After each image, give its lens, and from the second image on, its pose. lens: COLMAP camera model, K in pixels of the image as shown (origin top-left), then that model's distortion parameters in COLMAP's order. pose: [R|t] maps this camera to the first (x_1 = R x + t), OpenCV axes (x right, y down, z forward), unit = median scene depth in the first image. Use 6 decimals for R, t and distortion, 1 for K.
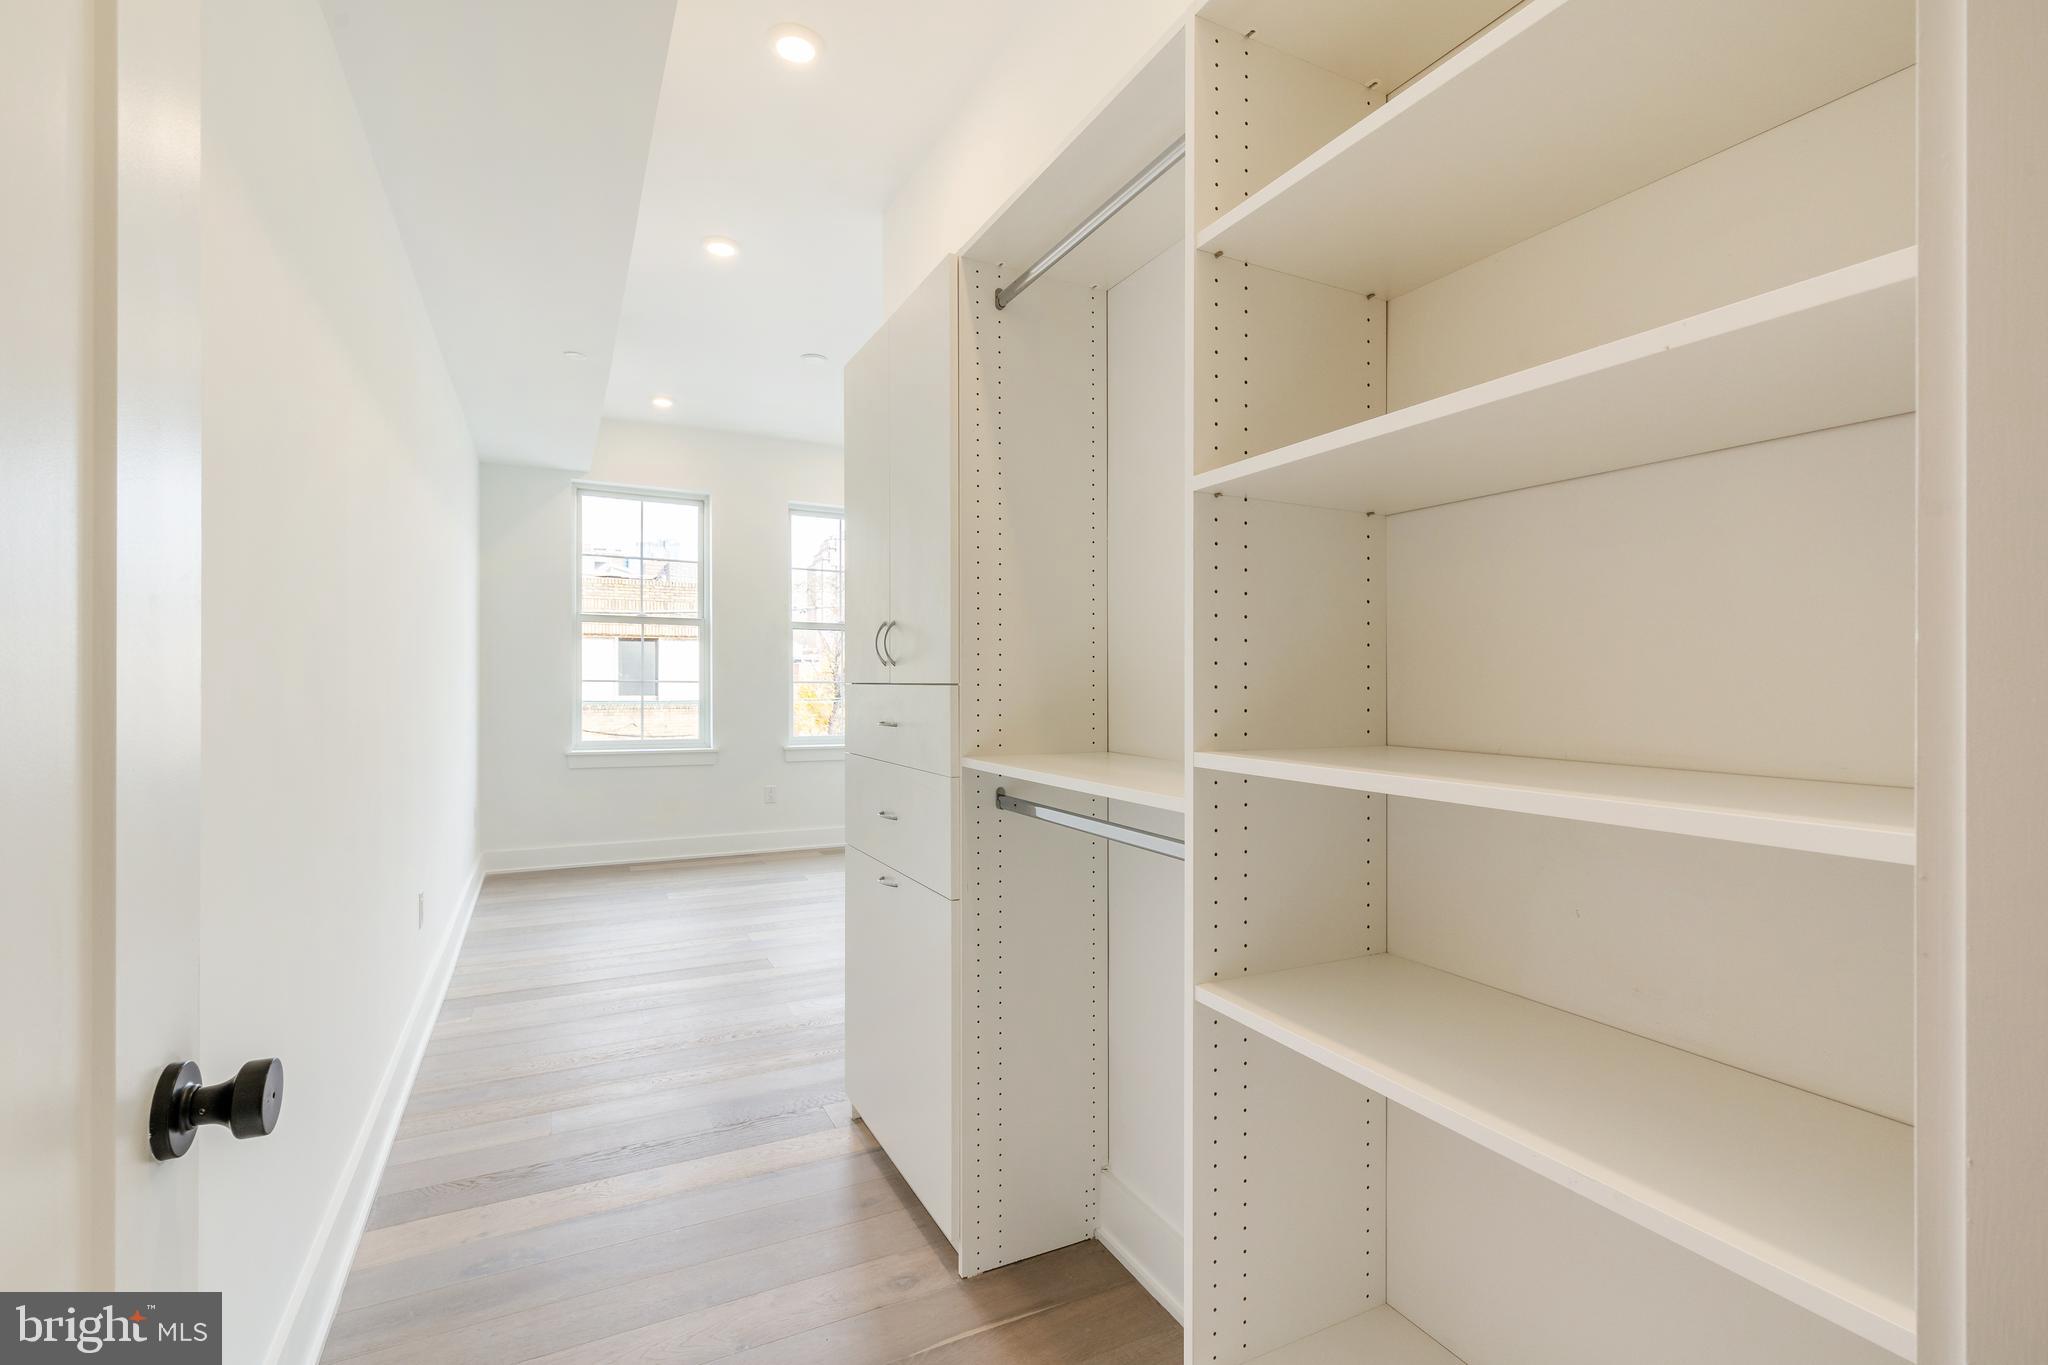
lens RADIAL K [[929.6, 0, 1038.5], [0, 929.6, 670.7], [0, 0, 1]] dist [0.006074, -0.001413]
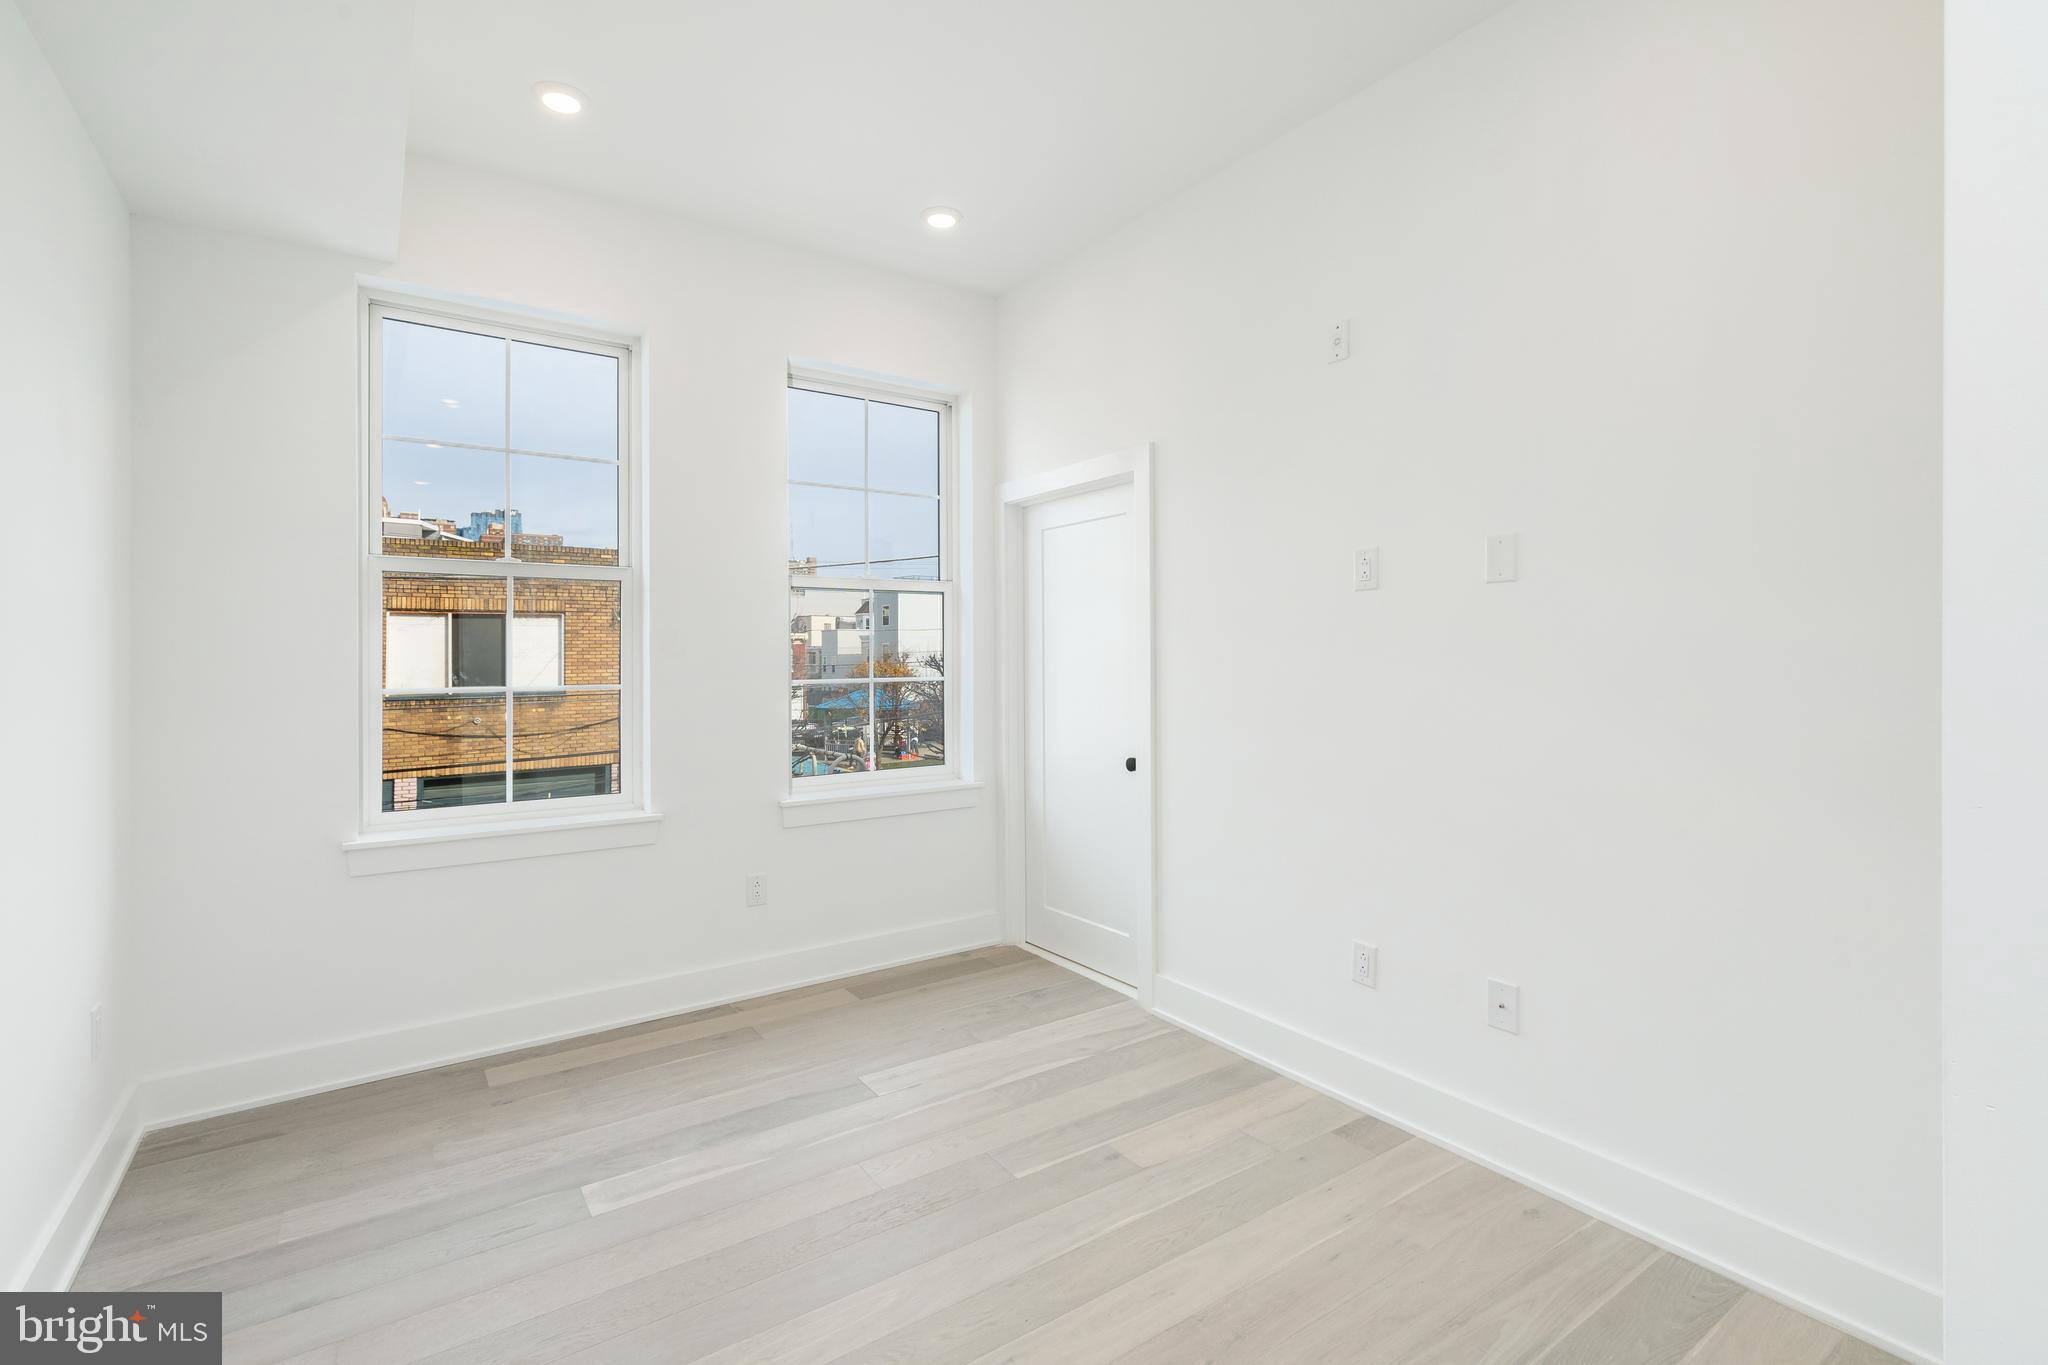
lens RADIAL K [[929.6, 0, 1027.1], [0, 929.6, 647.9], [0, 0, 1]] dist [0.006074, -0.001413]
pose [[0.991477, -0.004470, 0.130207, -0.208393], [0.004618, 0.999989, -0.000837, -0.008401], [-0.130202, 0.001431, 0.991486, 0.452168]]
